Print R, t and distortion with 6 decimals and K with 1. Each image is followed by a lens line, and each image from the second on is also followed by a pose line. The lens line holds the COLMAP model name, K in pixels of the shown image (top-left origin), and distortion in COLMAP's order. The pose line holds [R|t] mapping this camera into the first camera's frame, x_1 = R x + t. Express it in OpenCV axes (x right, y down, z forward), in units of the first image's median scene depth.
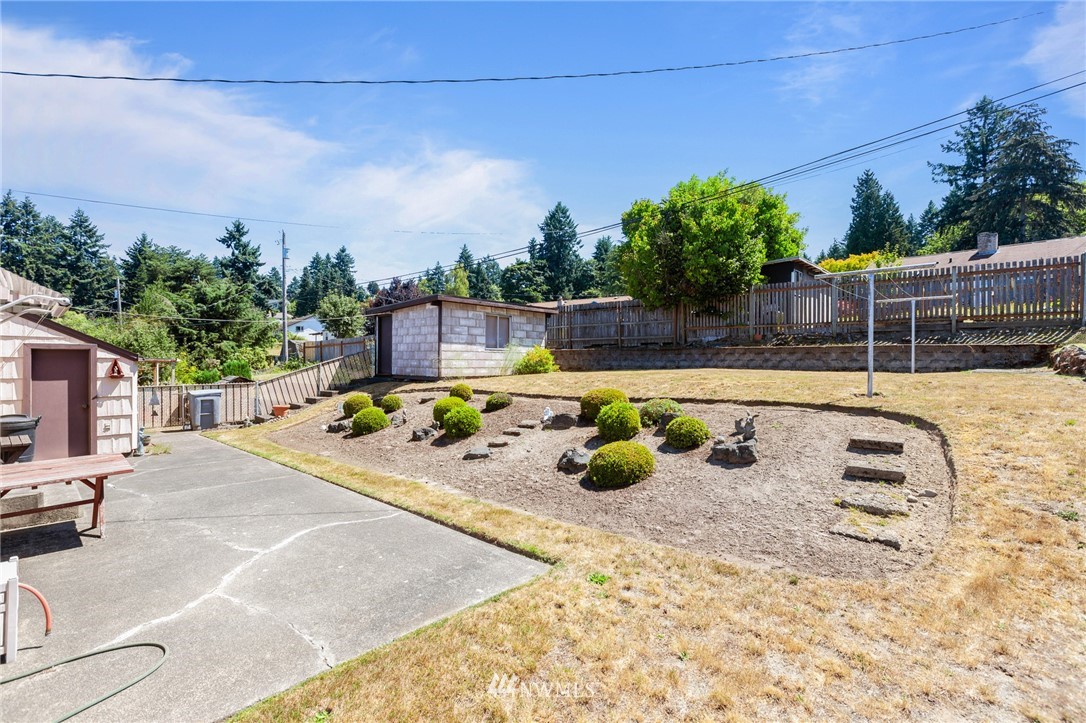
lens RADIAL K [[486.4, 0, 543.0], [0, 486.4, 361.5], [0, 0, 1]] dist [0.001017, 0.000456]
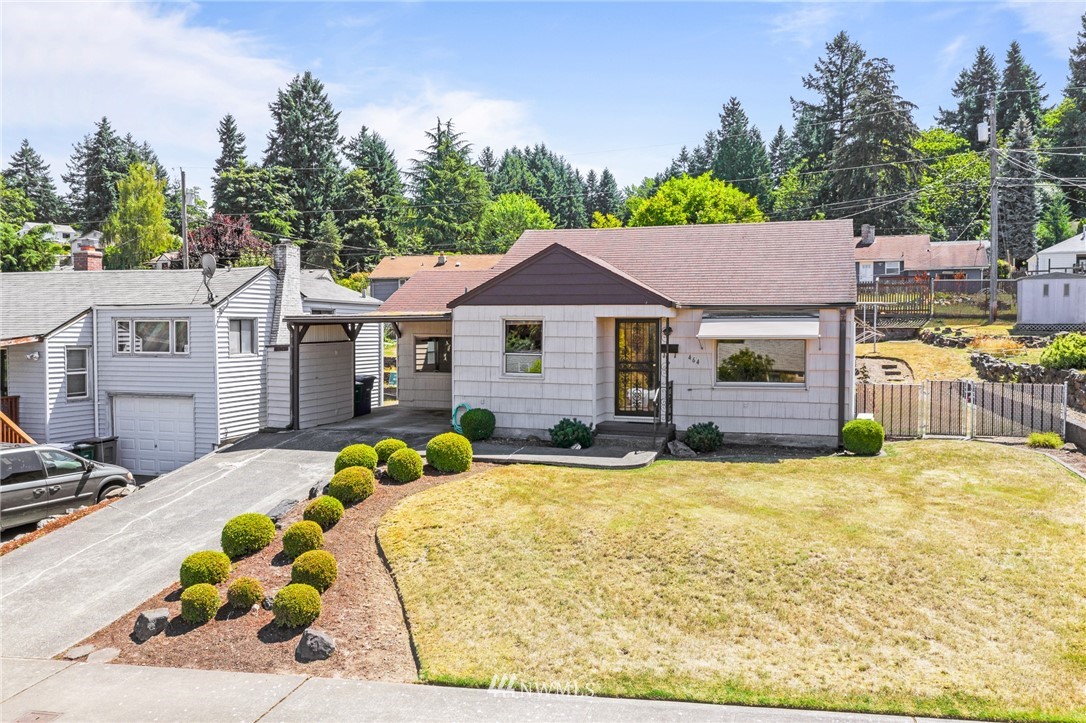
lens RADIAL K [[866.6, 0, 574.9], [0, 866.6, 357.5], [0, 0, 1]] dist [-0.027146, 0.002701]
pose [[0.894898, -0.017148, 0.445942, -0.228198], [0.002821, 0.999459, 0.032772, -0.004604], [-0.446263, -0.028070, 0.894462, -0.194198]]
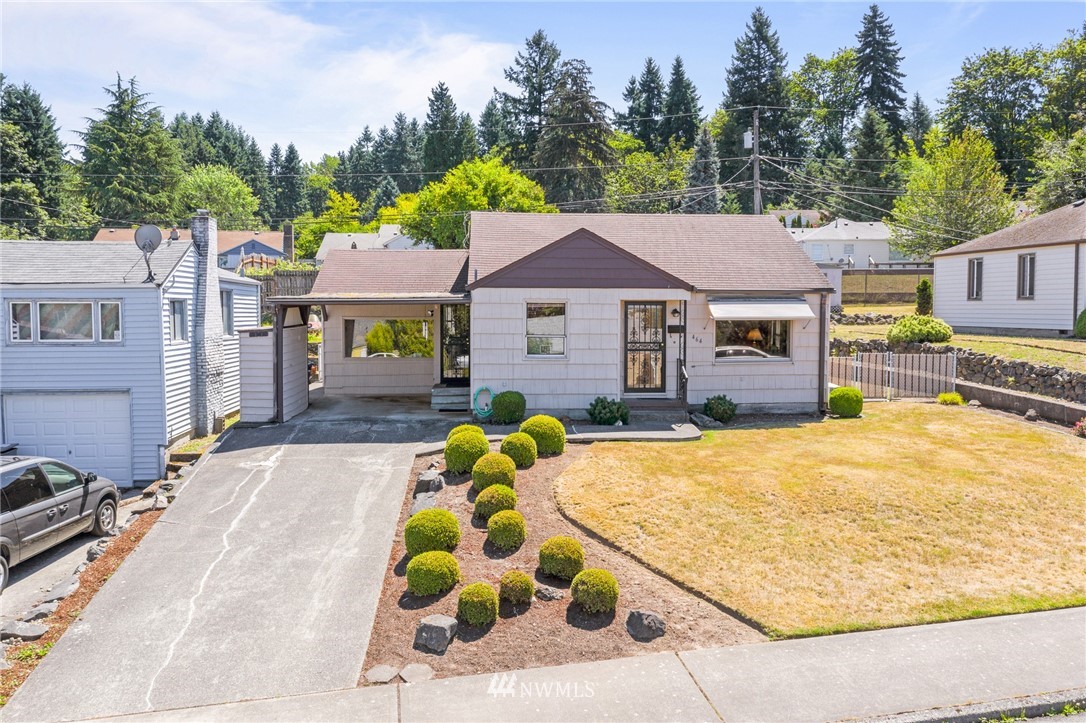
lens RADIAL K [[849.1, 0, 585.7], [0, 849.1, 362.5], [0, 0, 1]] dist [-0.030874, 0.012879]
pose [[0.647051, -0.050146, 0.760796, -0.299977], [0.003610, 0.998025, 0.062713, -0.005184], [-0.762438, -0.037832, 0.645954, -0.143084]]
